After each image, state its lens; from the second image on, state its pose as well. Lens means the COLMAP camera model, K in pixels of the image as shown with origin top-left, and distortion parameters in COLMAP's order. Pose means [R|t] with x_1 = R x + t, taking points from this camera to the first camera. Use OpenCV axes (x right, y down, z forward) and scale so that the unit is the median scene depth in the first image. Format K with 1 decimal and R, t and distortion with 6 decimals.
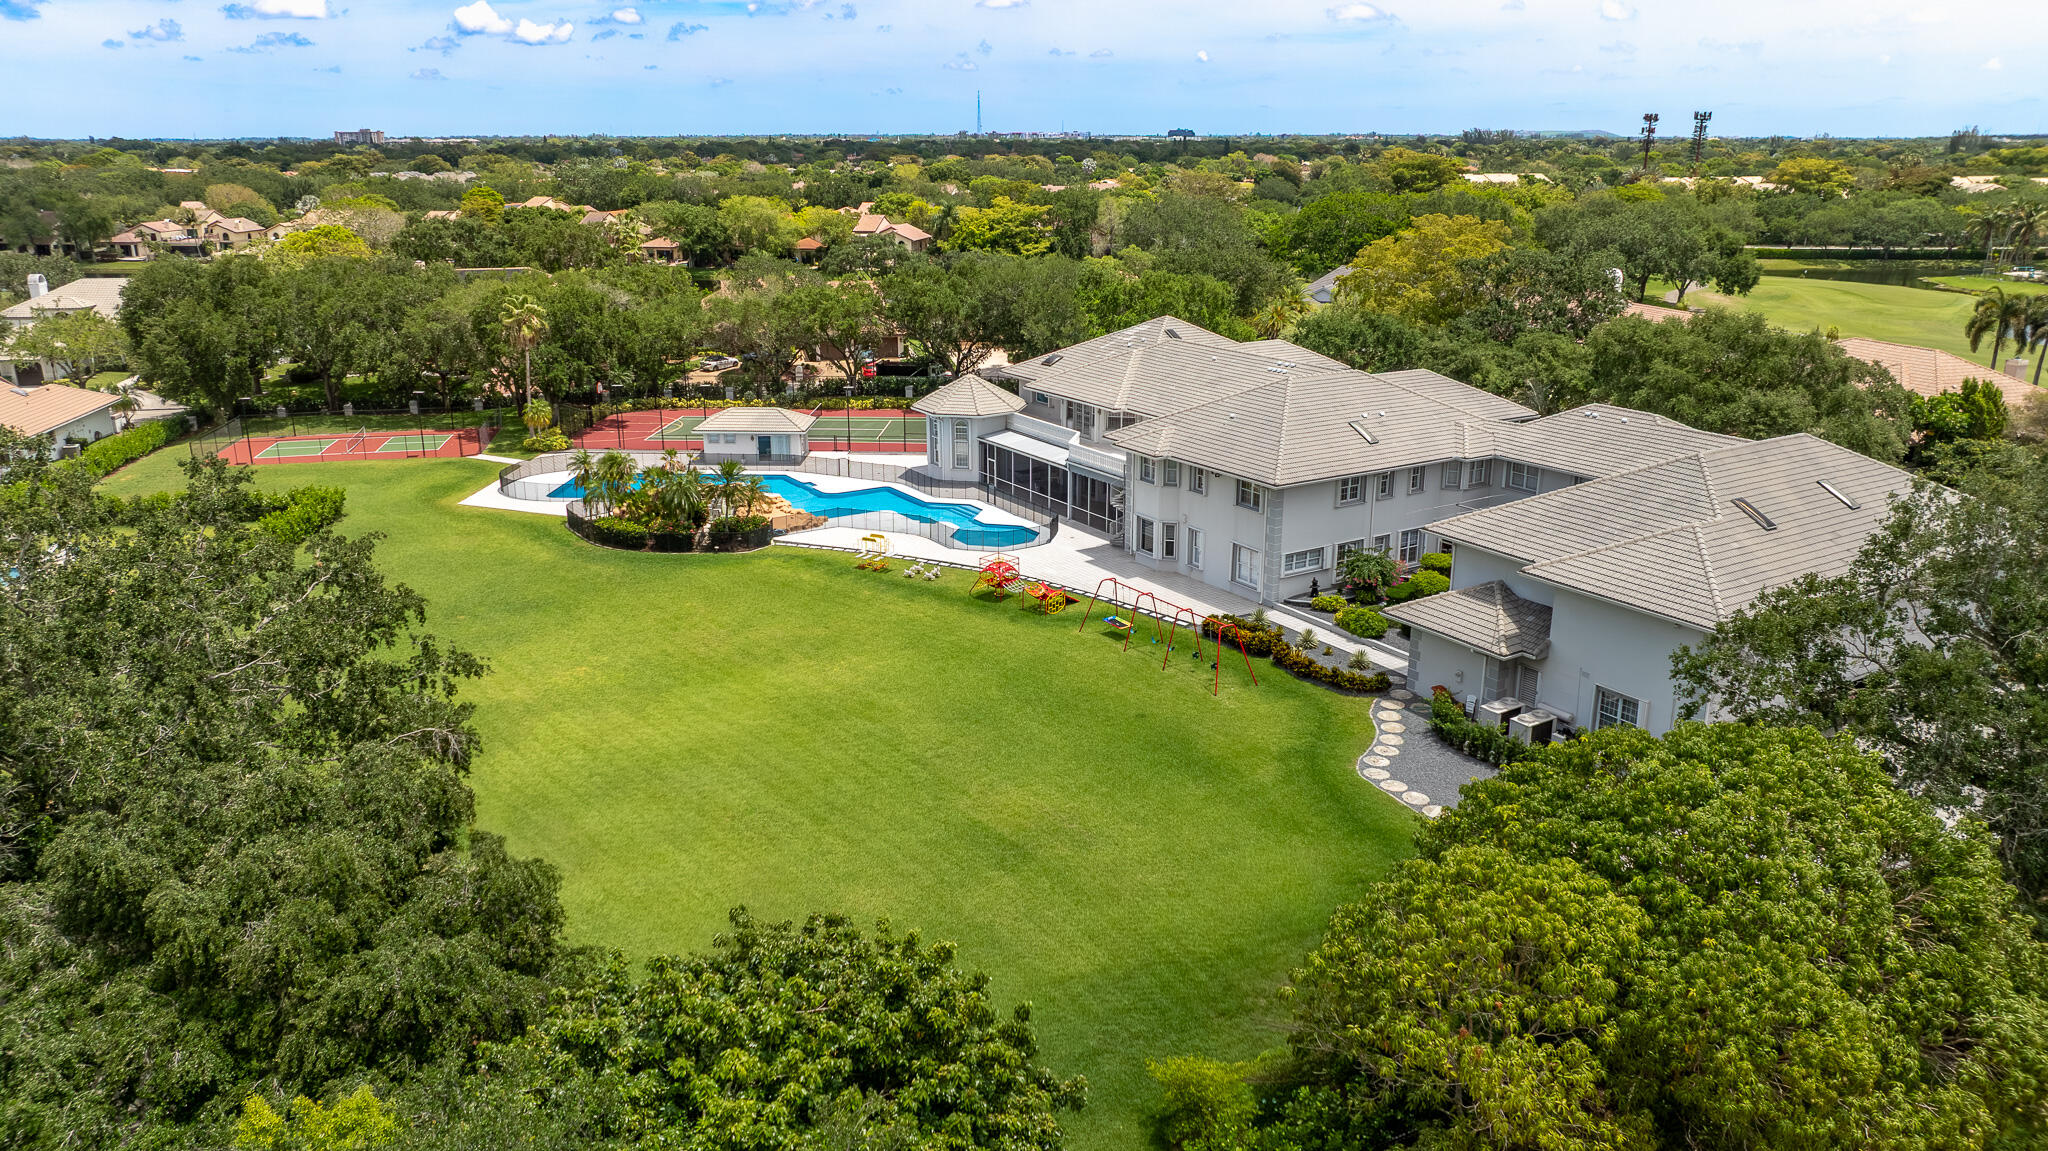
lens RADIAL K [[1464.1, 0, 1024.0], [0, 1464.1, 575.5], [0, 0, 1]] dist [-0.019553, -0.001034]
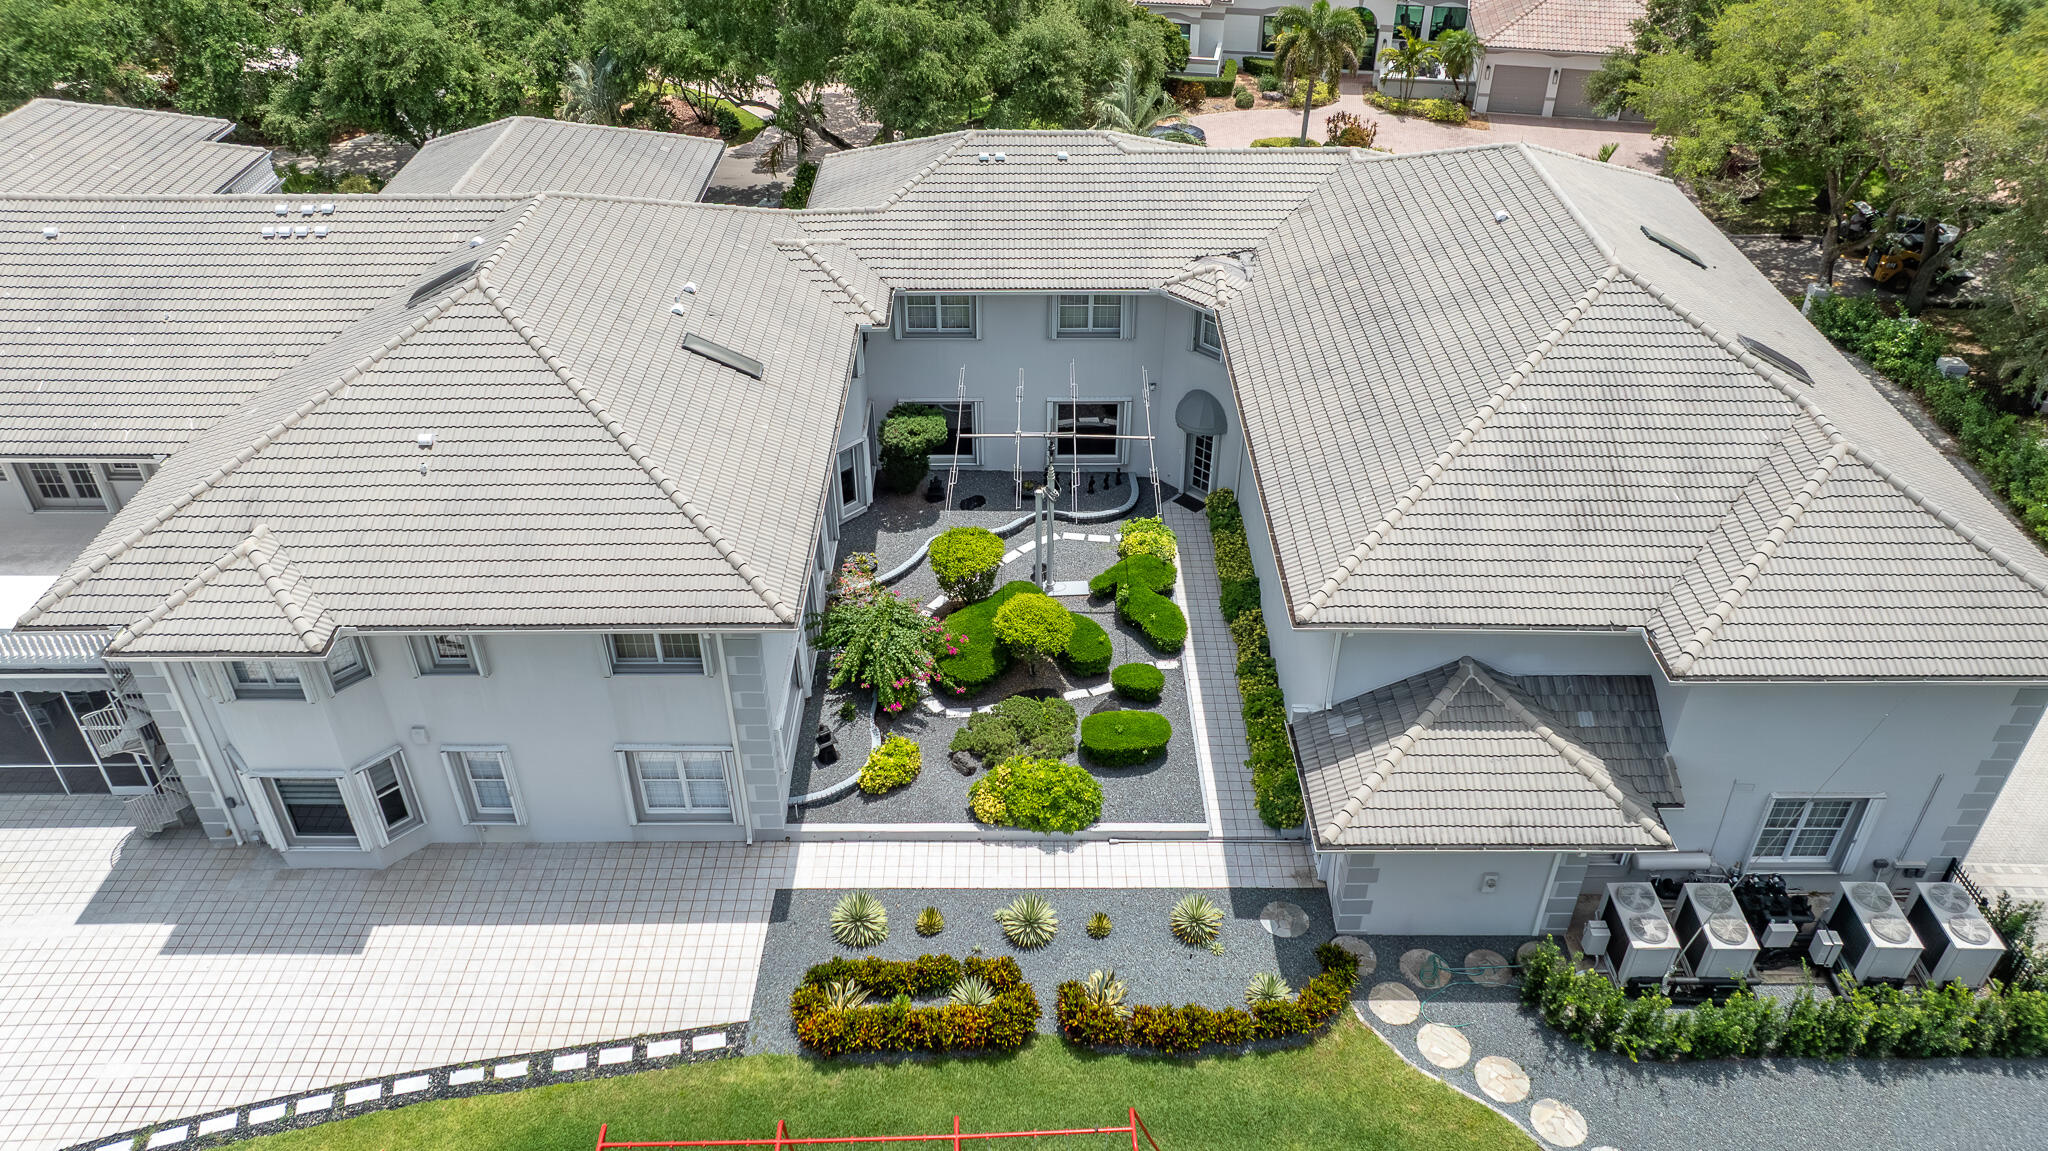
lens RADIAL K [[1464.1, 0, 1024.0], [0, 1464.1, 575.5], [0, 0, 1]] dist [-0.019553, -0.001034]
pose [[0.530889, -0.491839, 0.690109, -0.049962], [0.241291, 0.868368, 0.433263, -0.210500], [-0.812364, -0.063497, 0.579683, 0.687273]]
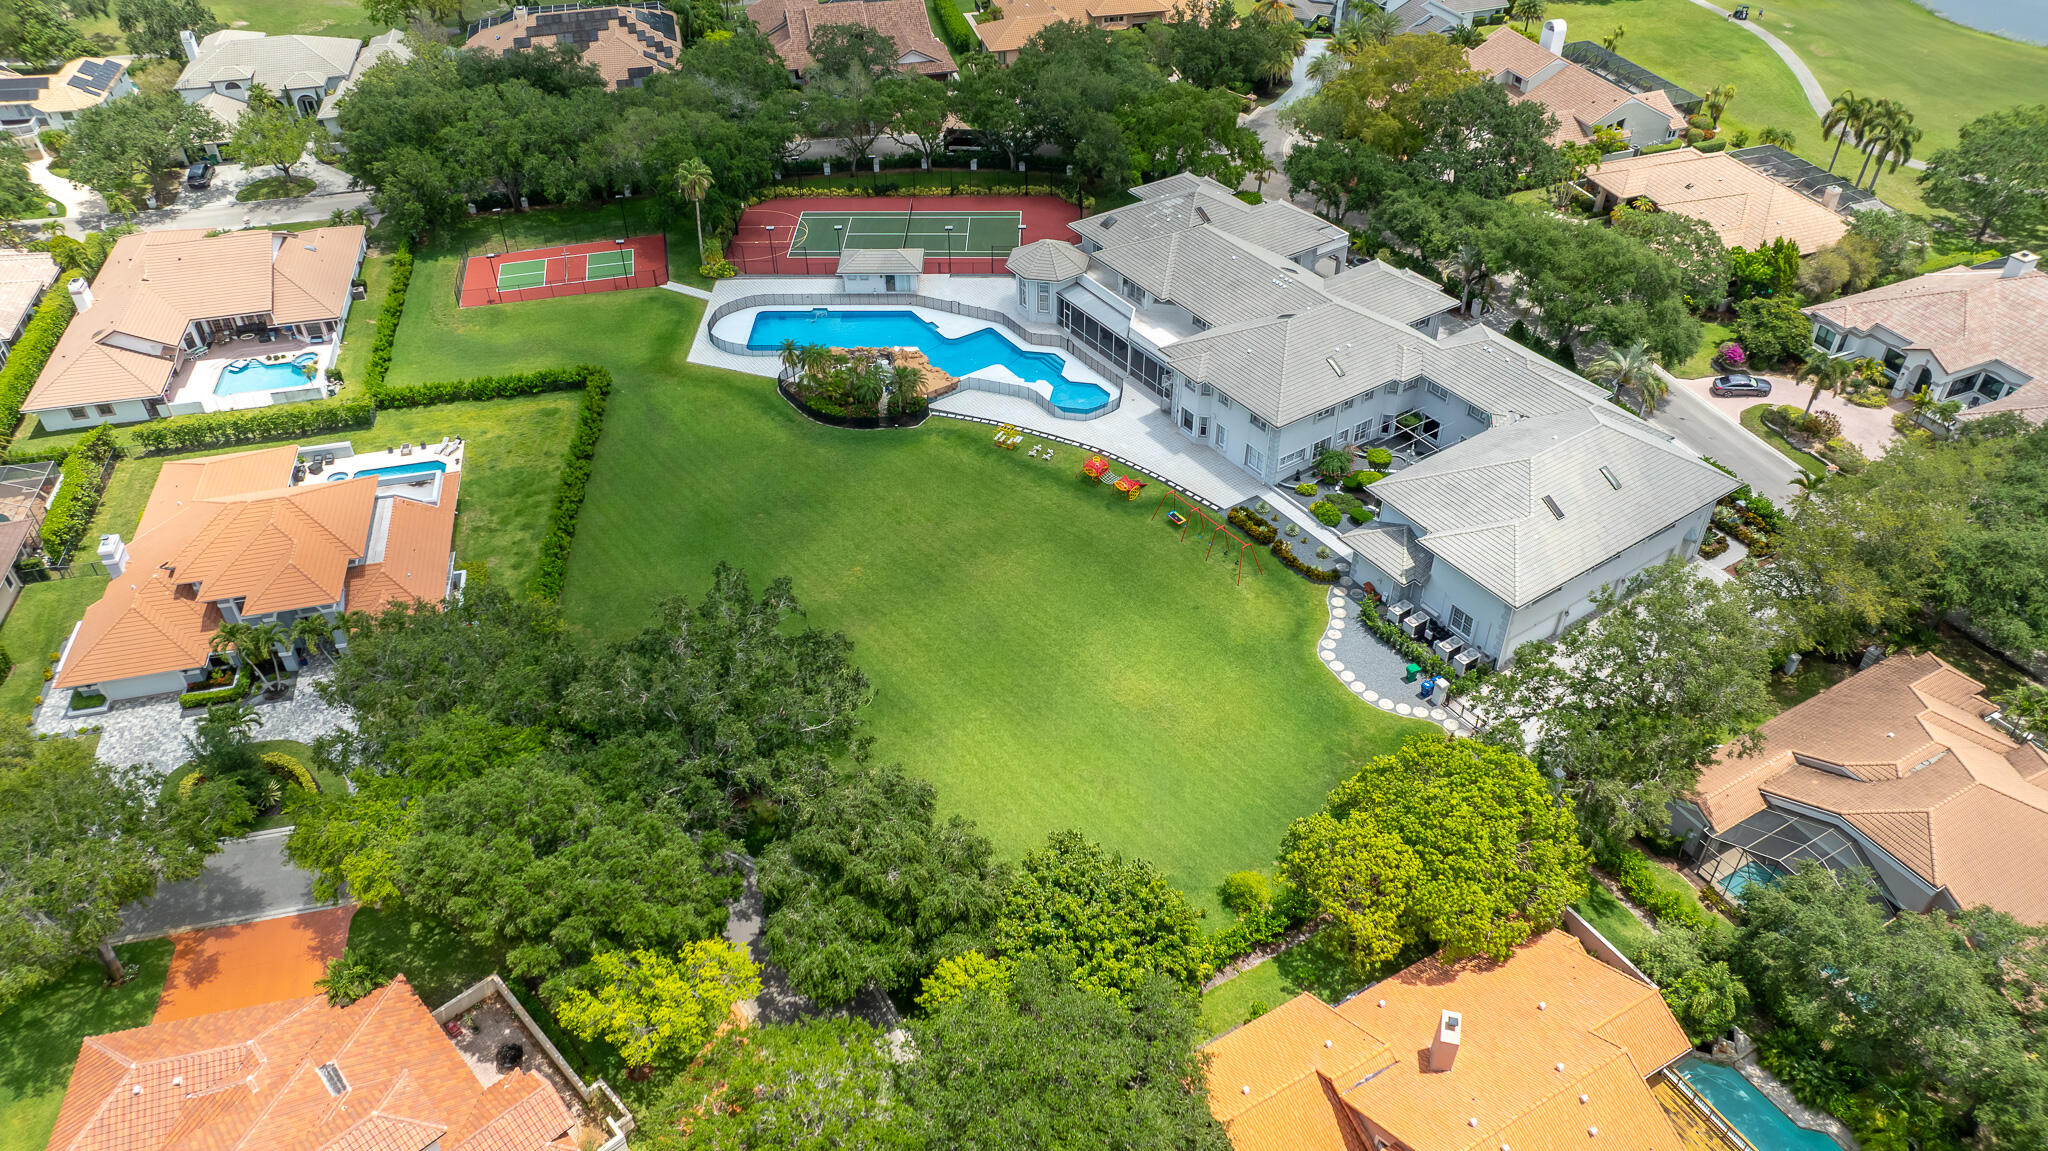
lens RADIAL K [[1464.1, 0, 1024.0], [0, 1464.1, 575.5], [0, 0, 1]] dist [-0.019553, -0.001034]
pose [[0.999339, -0.027943, 0.023240, -0.133045], [0.016970, 0.924214, 0.381498, -0.489787], [-0.032138, -0.380852, 0.924077, -0.477485]]
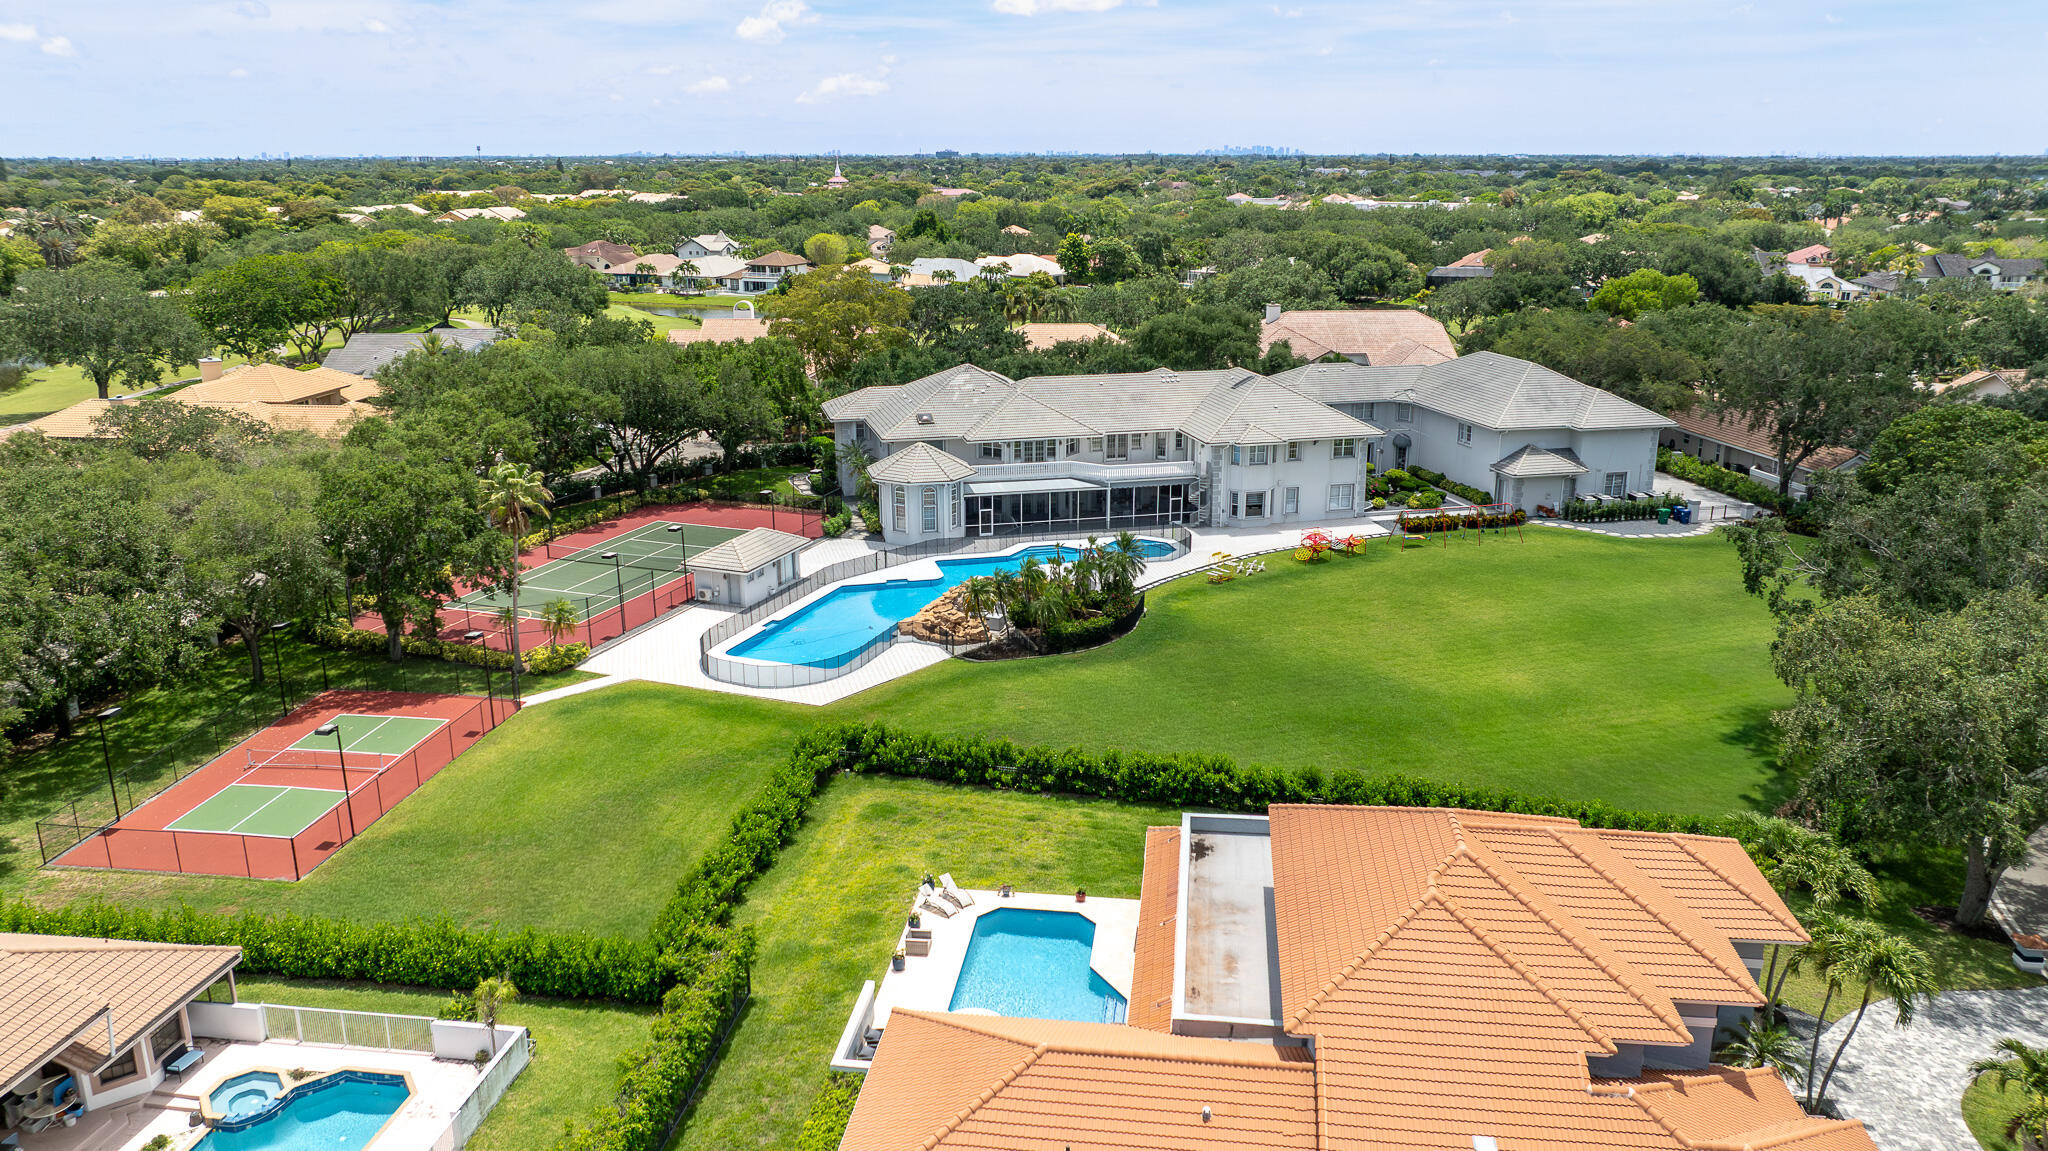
lens RADIAL K [[1464.1, 0, 1024.0], [0, 1464.1, 575.5], [0, 0, 1]] dist [-0.019553, -0.001034]
pose [[0.314934, -0.263446, 0.911819, -1.334845], [0.275316, 0.944756, 0.177870, -0.285217], [-0.908305, 0.195021, 0.370066, 0.754085]]
